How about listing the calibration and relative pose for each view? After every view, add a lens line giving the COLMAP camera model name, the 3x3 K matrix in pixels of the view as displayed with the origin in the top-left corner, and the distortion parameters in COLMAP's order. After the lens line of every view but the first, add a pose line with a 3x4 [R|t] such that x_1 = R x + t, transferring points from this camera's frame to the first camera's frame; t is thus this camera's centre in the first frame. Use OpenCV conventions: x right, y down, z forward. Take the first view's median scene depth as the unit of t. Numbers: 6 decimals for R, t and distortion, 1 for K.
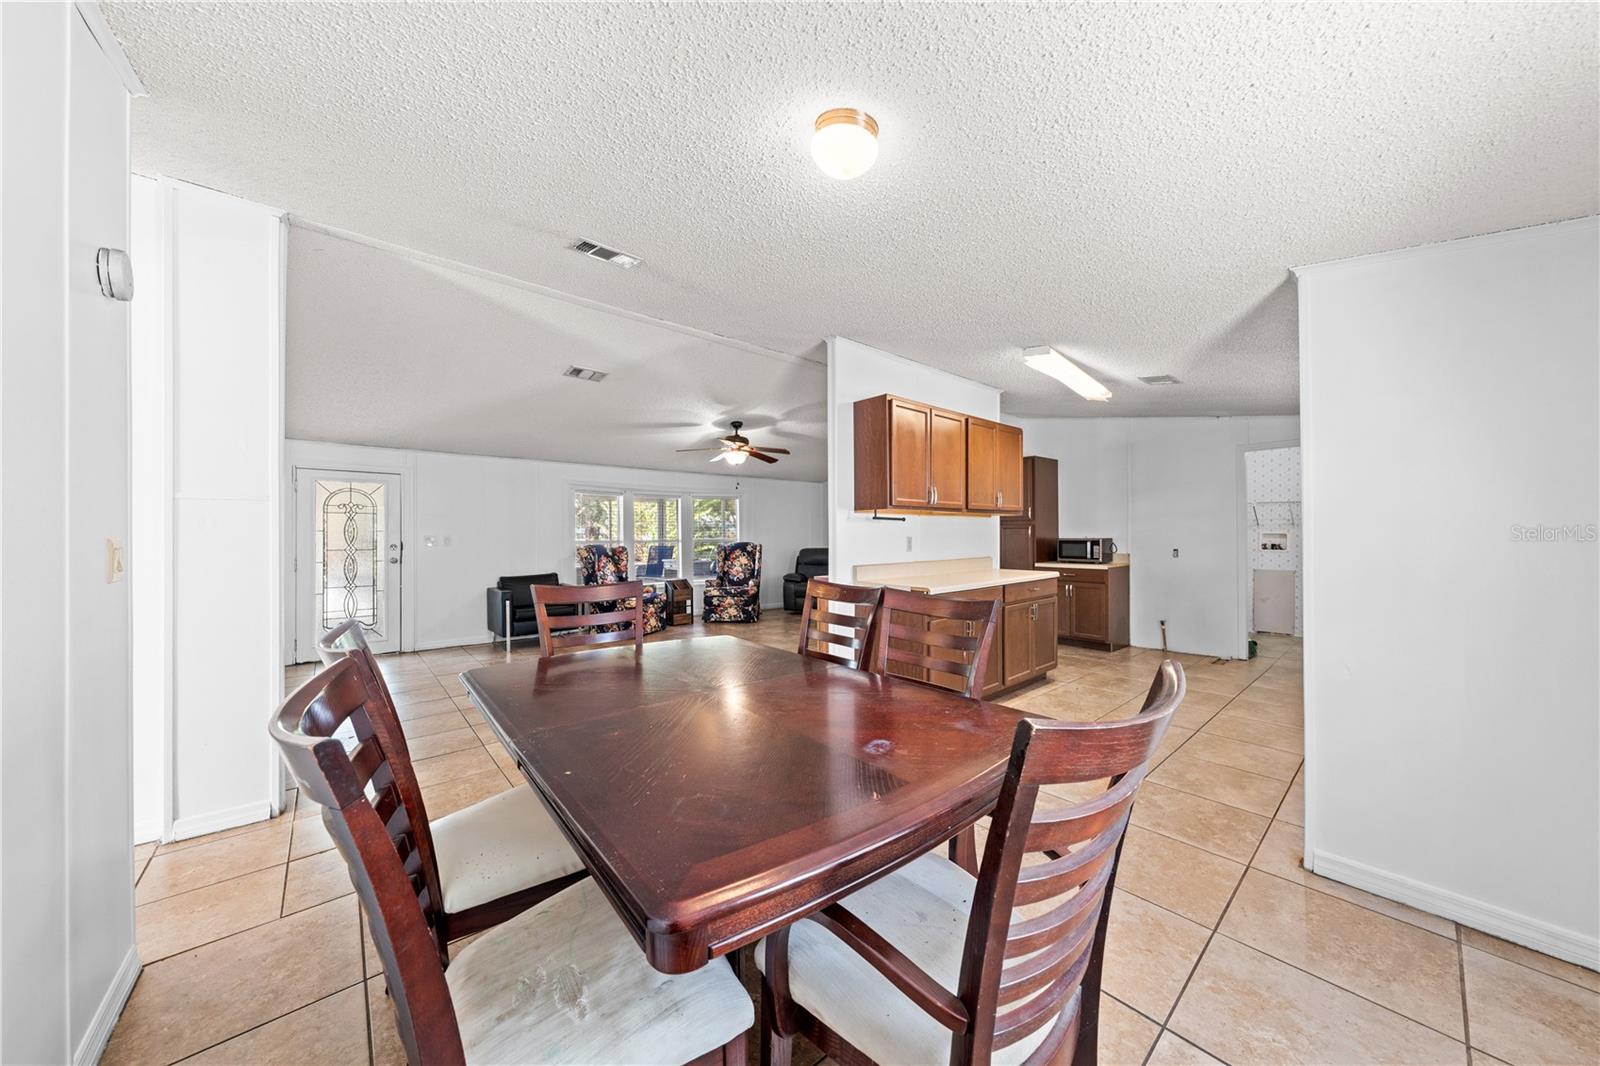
lens RADIAL K [[541.4, 0, 803.8], [0, 541.4, 534.0], [0, 0, 1]] dist [-0.005312, 0.001037]
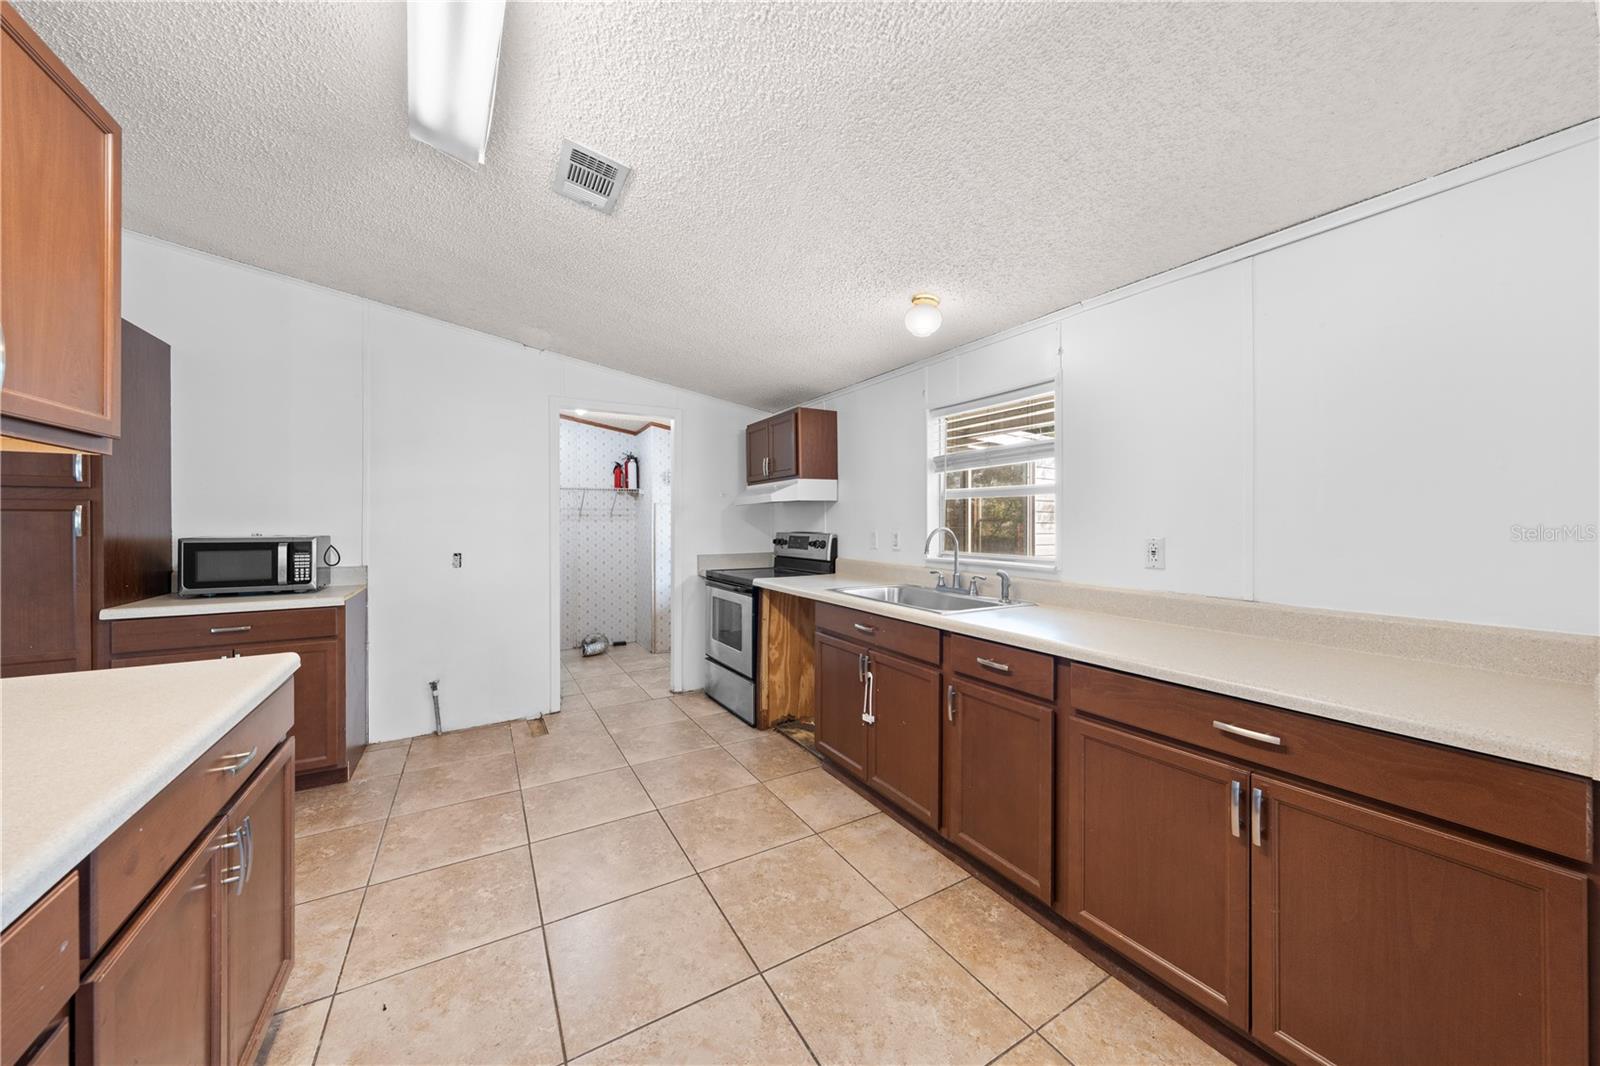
lens RADIAL K [[541.4, 0, 801.9], [0, 541.4, 523.9], [0, 0, 1]] dist [-0.005312, 0.001037]
pose [[0.175324, 0.004169, 0.984502, 0.145610], [-0.000564, 0.999991, -0.004134, -0.000900], [-0.984511, 0.000170, 0.175324, 0.434276]]
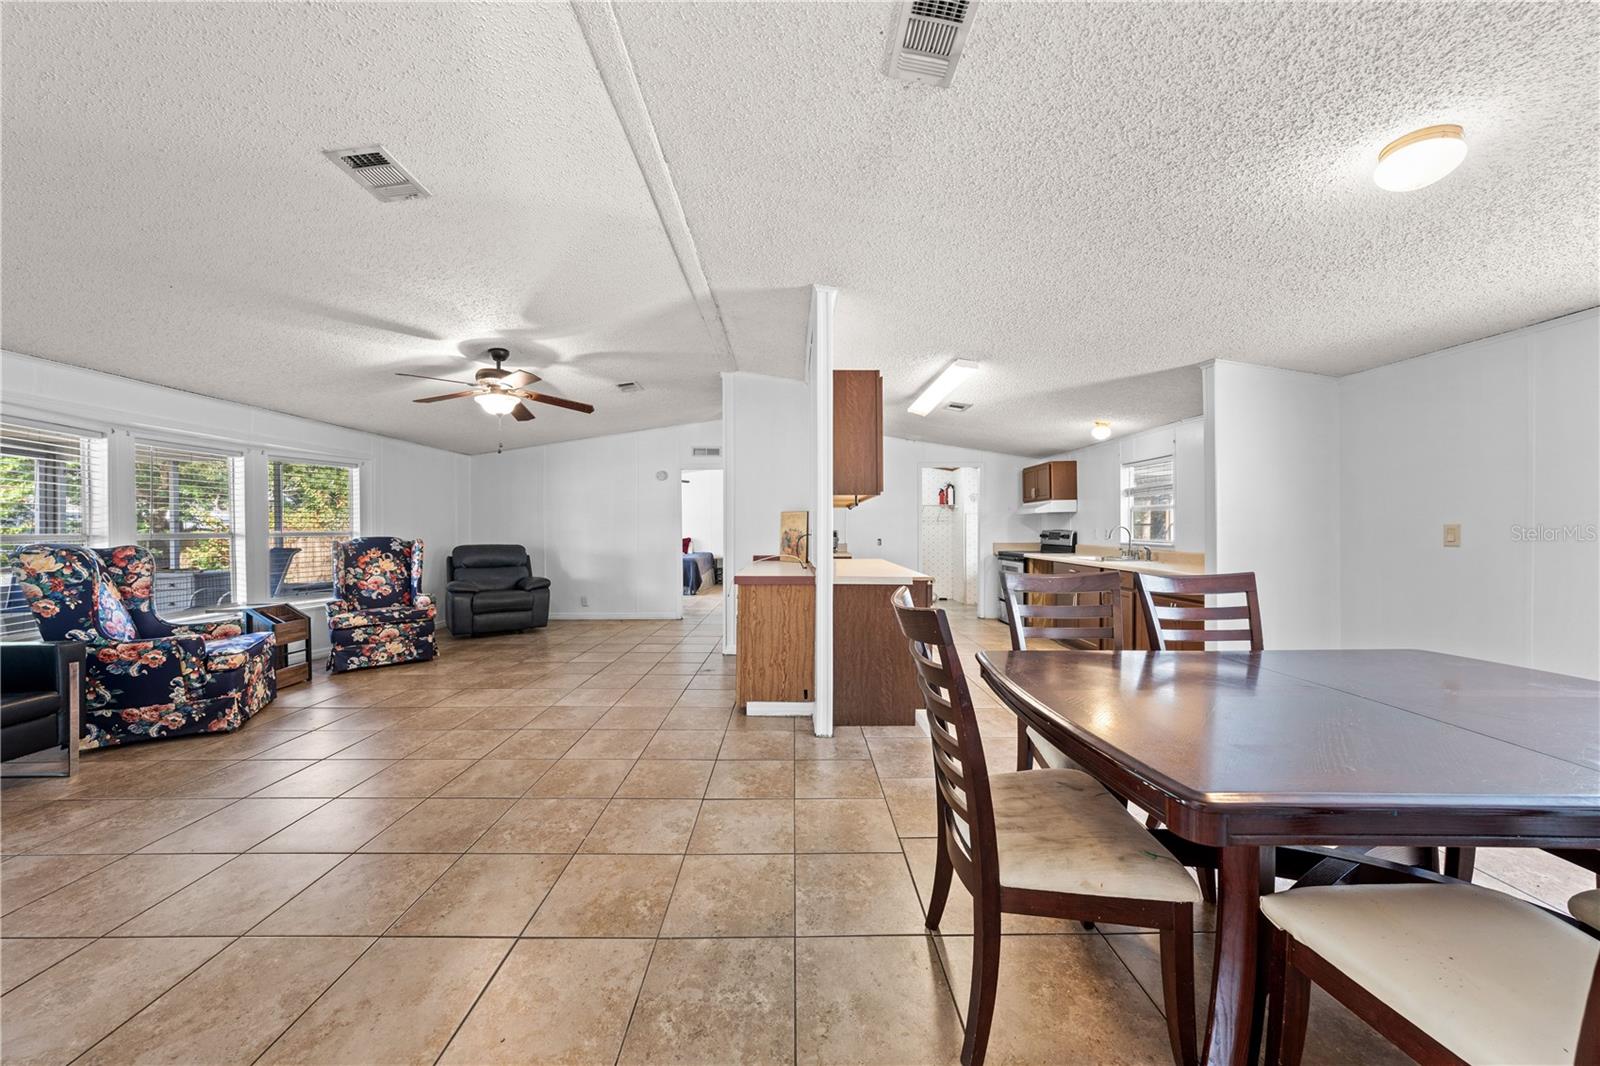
lens RADIAL K [[541.4, 0, 803.4], [0, 541.4, 531.1], [0, 0, 1]] dist [-0.005312, 0.001037]
pose [[0.642960, 0.001354, 0.765899, -0.327786], [-0.002564, 0.999997, 0.000385, 0.008171], [-0.765896, -0.002211, 0.642961, 0.259568]]
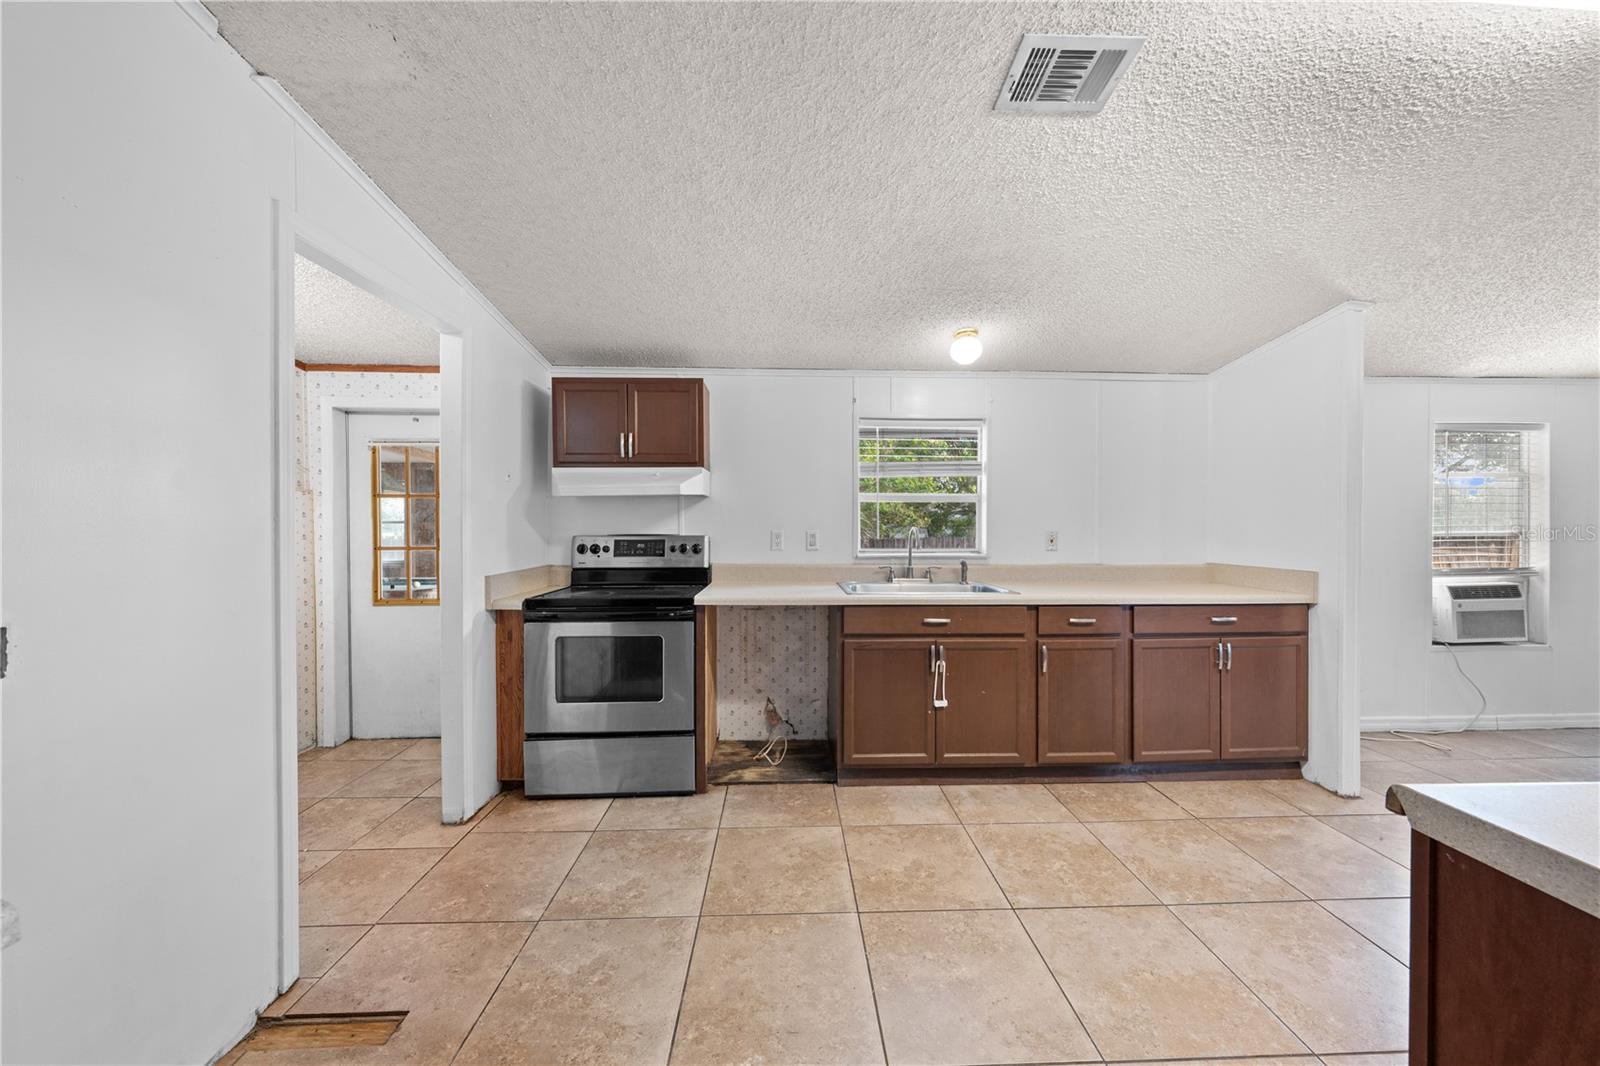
lens RADIAL K [[541.4, 0, 795.0], [0, 541.4, 528.7], [0, 0, 1]] dist [-0.005312, 0.001037]
pose [[-0.772756, 0.001351, 0.634702, 0.329431], [0.005343, 0.999976, 0.004376, -0.000625], [-0.634681, 0.006773, -0.772745, 0.793109]]
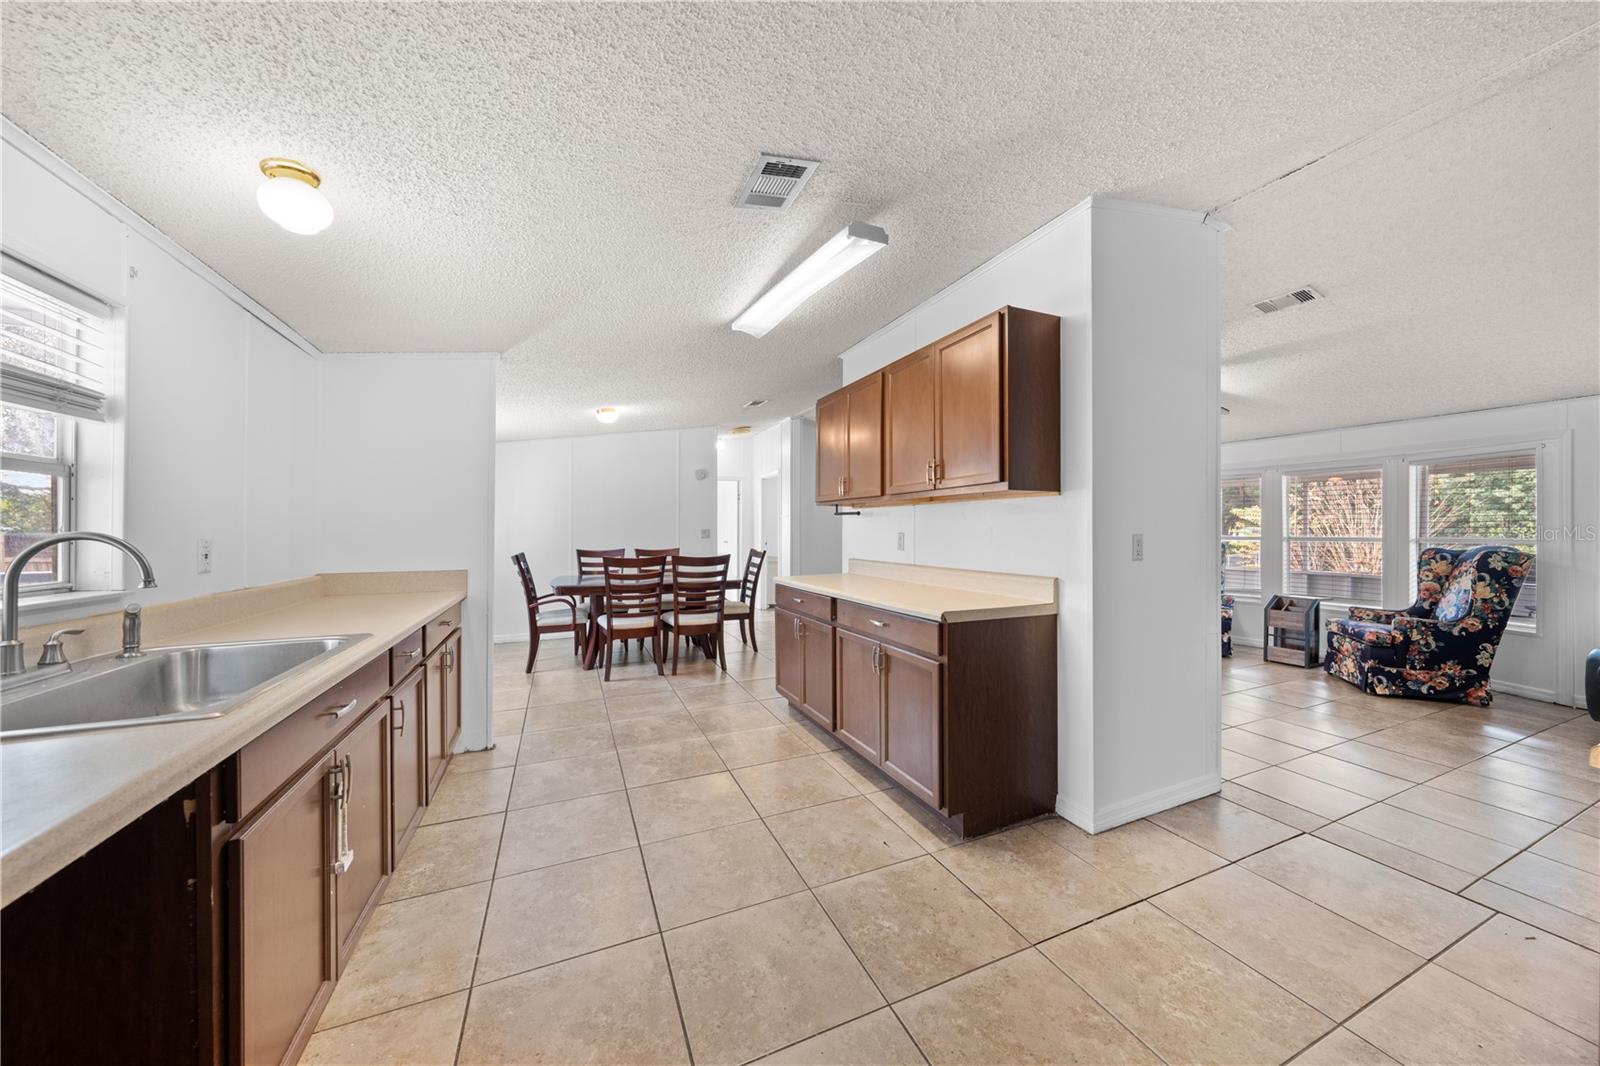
lens RADIAL K [[541.4, 0, 802.2], [0, 541.4, 534.1], [0, 0, 1]] dist [-0.005312, 0.001037]
pose [[-0.298673, 0.010203, -0.954301, 0.617877], [0.000645, 0.999945, 0.010490, -0.000646], [0.954355, 0.002518, -0.298663, 0.666721]]
